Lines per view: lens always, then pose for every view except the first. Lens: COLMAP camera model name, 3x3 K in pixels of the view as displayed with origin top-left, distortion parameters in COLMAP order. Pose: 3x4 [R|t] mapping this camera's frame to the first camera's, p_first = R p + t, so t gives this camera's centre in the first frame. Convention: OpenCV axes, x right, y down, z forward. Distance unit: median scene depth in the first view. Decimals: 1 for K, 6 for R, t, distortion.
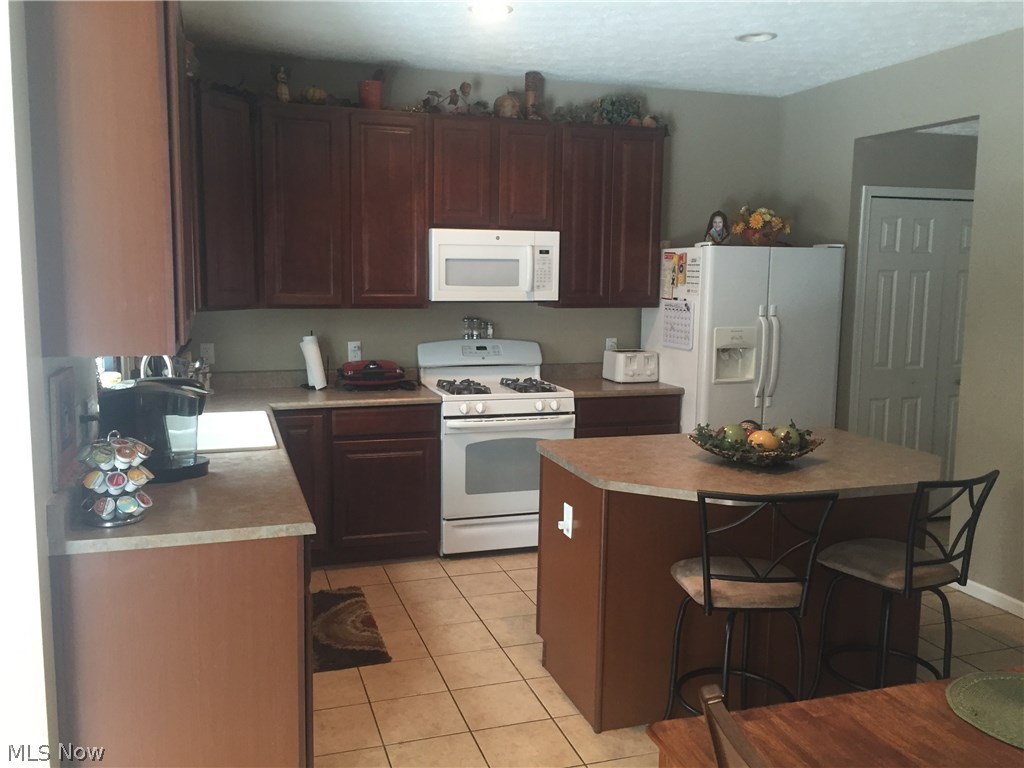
lens RADIAL K [[894.7, 0, 517.4], [0, 894.7, 385.8], [0, 0, 1]] dist [0.063274, -0.062347]
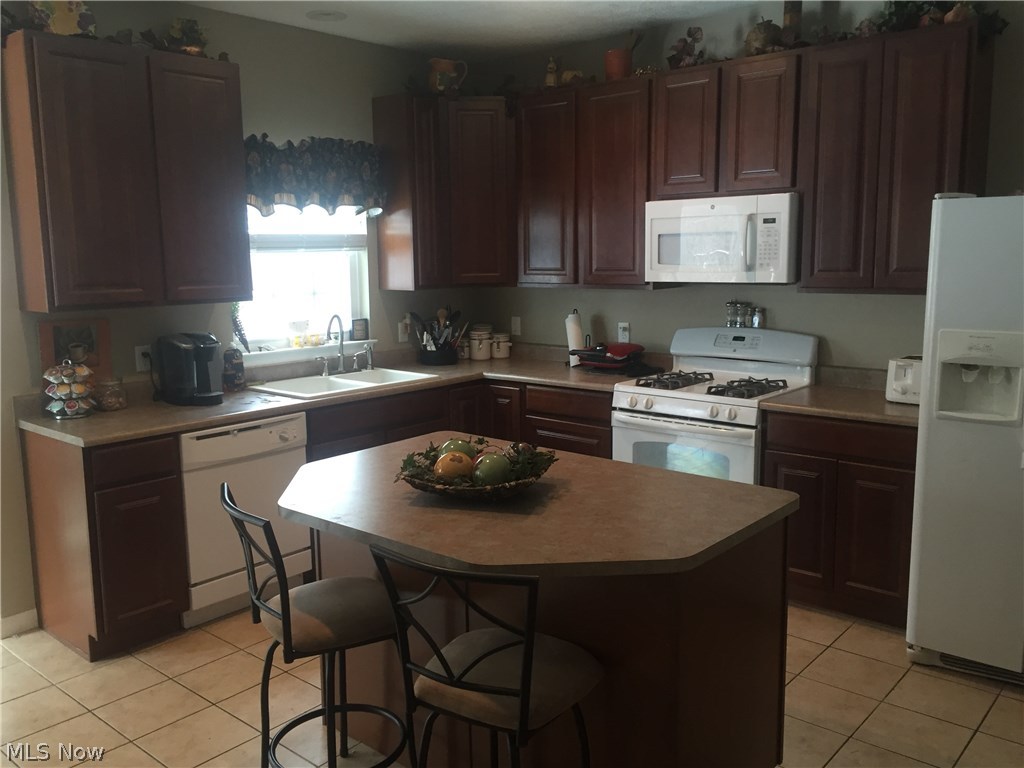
lens RADIAL K [[894.7, 0, 512.1], [0, 894.7, 387.8], [0, 0, 1]] dist [0.063274, -0.062347]
pose [[0.500146, 0.114691, -0.858312, 0.612357], [-0.091452, 0.992643, 0.079351, -0.045850], [0.861098, 0.038807, 0.506955, 0.410128]]
